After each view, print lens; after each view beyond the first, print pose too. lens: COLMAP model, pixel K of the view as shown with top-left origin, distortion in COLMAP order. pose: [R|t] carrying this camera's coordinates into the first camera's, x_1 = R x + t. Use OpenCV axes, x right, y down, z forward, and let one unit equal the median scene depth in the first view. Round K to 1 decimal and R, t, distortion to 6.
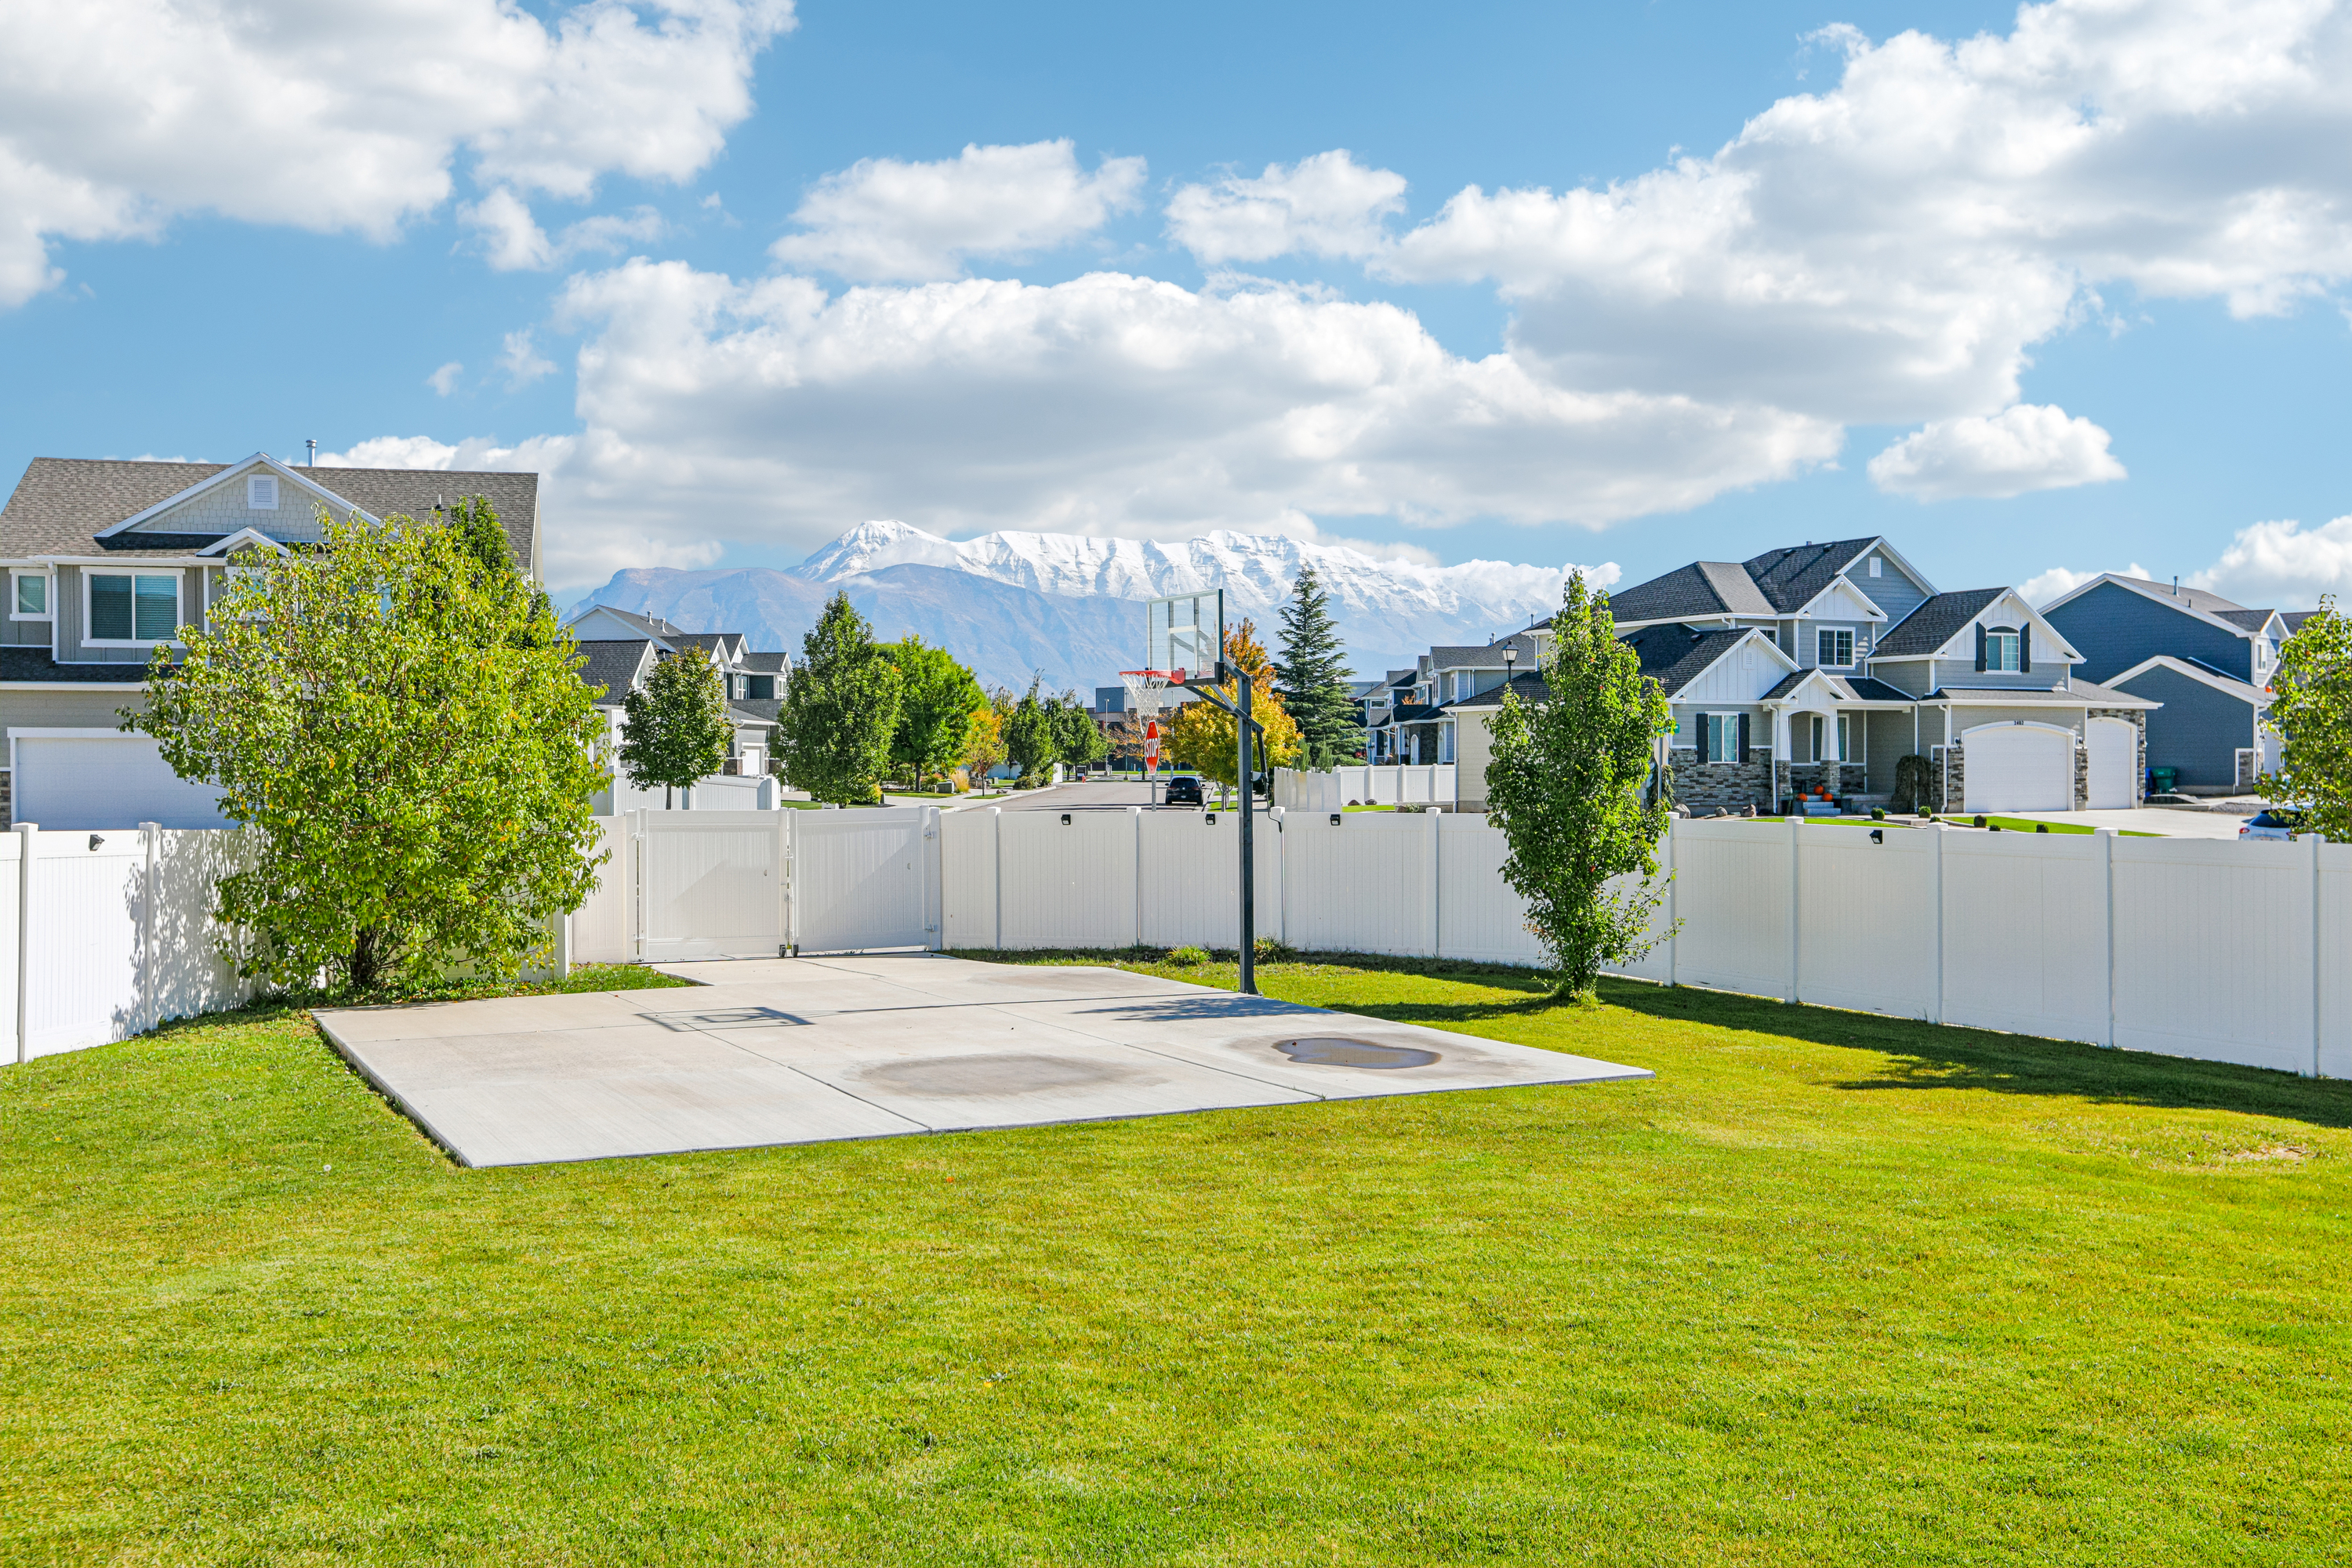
lens RADIAL K [[2168.3, 0, 1176.0], [0, 2168.3, 784.0], [0, 0, 1]] dist [0.058981, 0.007004]
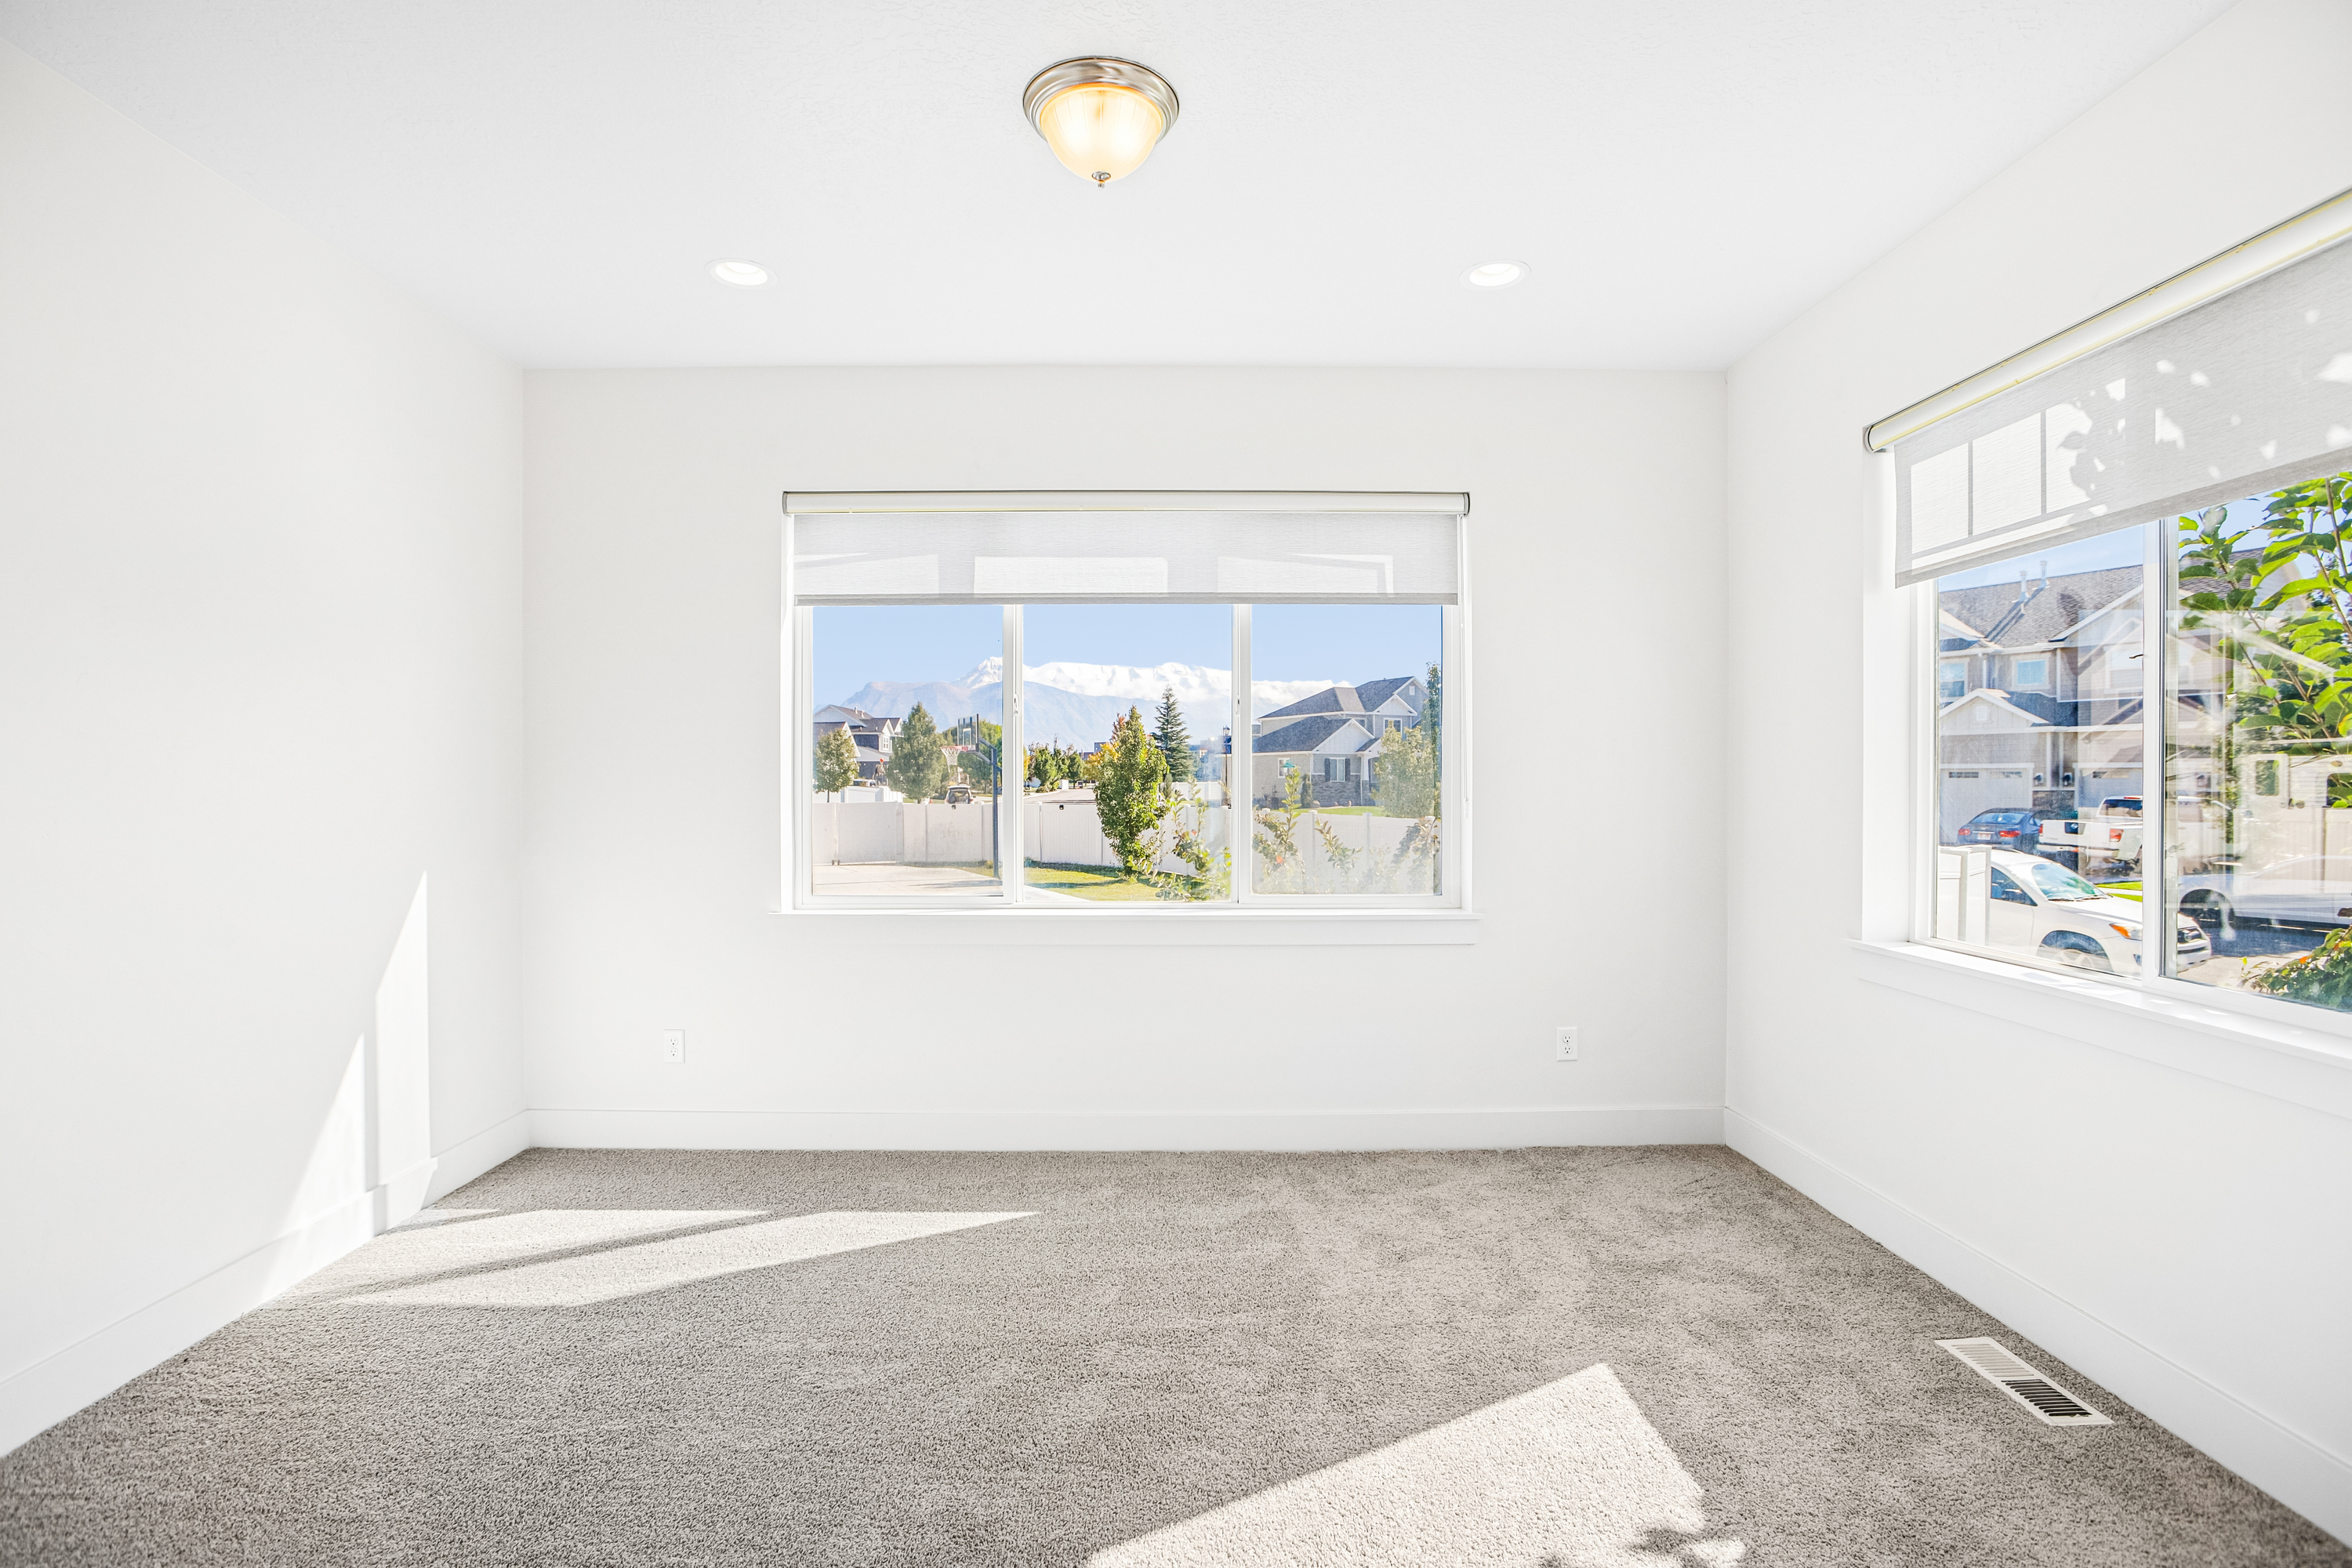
lens RADIAL K [[1102.8, 0, 1180.3], [0, 1102.8, 774.9], [0, 0, 1]] dist [-0.041138, 0.012275]
pose [[0.999888, 0.002359, 0.014764, 0.079245], [-0.002170, 0.999916, -0.012816, -0.001718], [-0.014793, 0.012783, 0.999809, -0.090169]]
